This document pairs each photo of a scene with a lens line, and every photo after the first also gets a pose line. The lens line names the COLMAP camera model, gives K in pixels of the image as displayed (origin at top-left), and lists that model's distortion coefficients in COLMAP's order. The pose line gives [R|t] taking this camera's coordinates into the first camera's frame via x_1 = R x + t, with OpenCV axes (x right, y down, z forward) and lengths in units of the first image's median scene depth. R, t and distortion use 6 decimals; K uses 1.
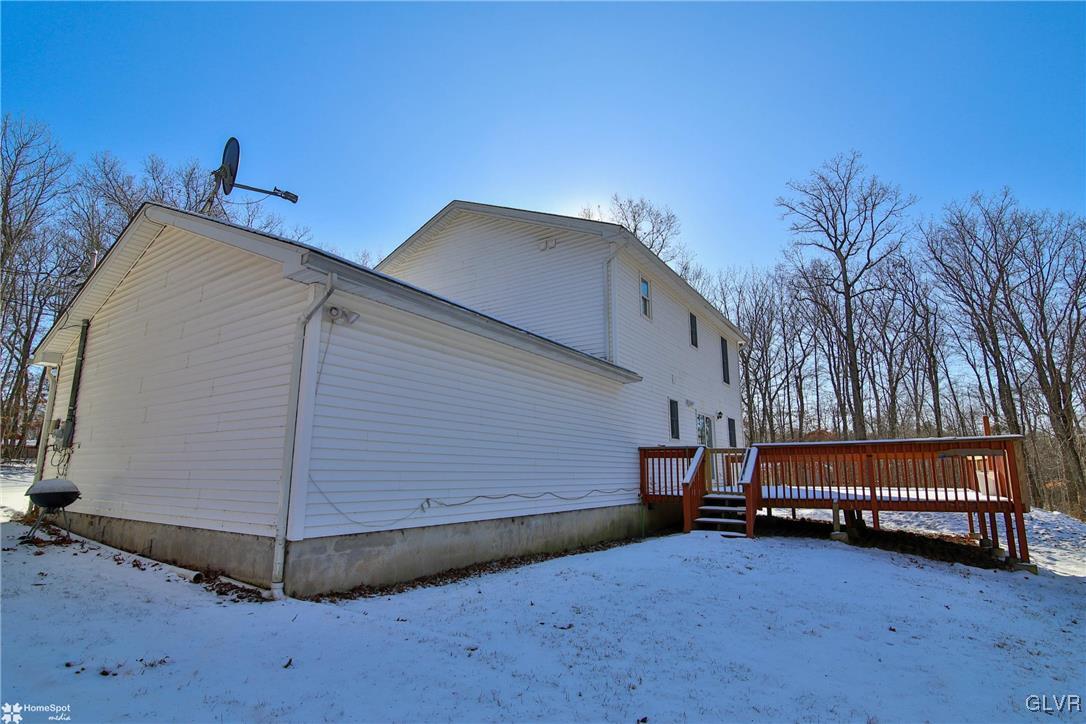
lens RADIAL K [[527.0, 0, 545.9], [0, 527.0, 371.0], [0, 0, 1]] dist [-0.020031, 0.000005]
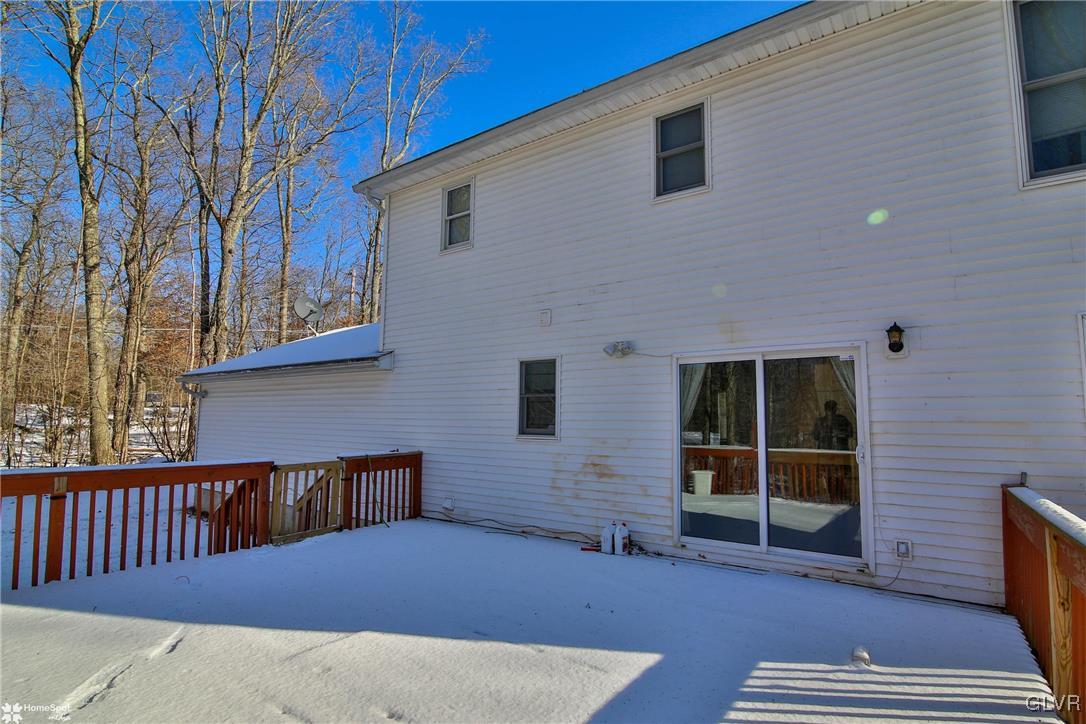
lens RADIAL K [[527.0, 0, 545.9], [0, 527.0, 371.0], [0, 0, 1]] dist [-0.020031, 0.000005]
pose [[-0.070525, -0.087063, -0.993703, 0.269039], [0.170460, 0.980479, -0.098002, 0.041674], [0.982837, -0.176299, -0.054308, 0.383189]]
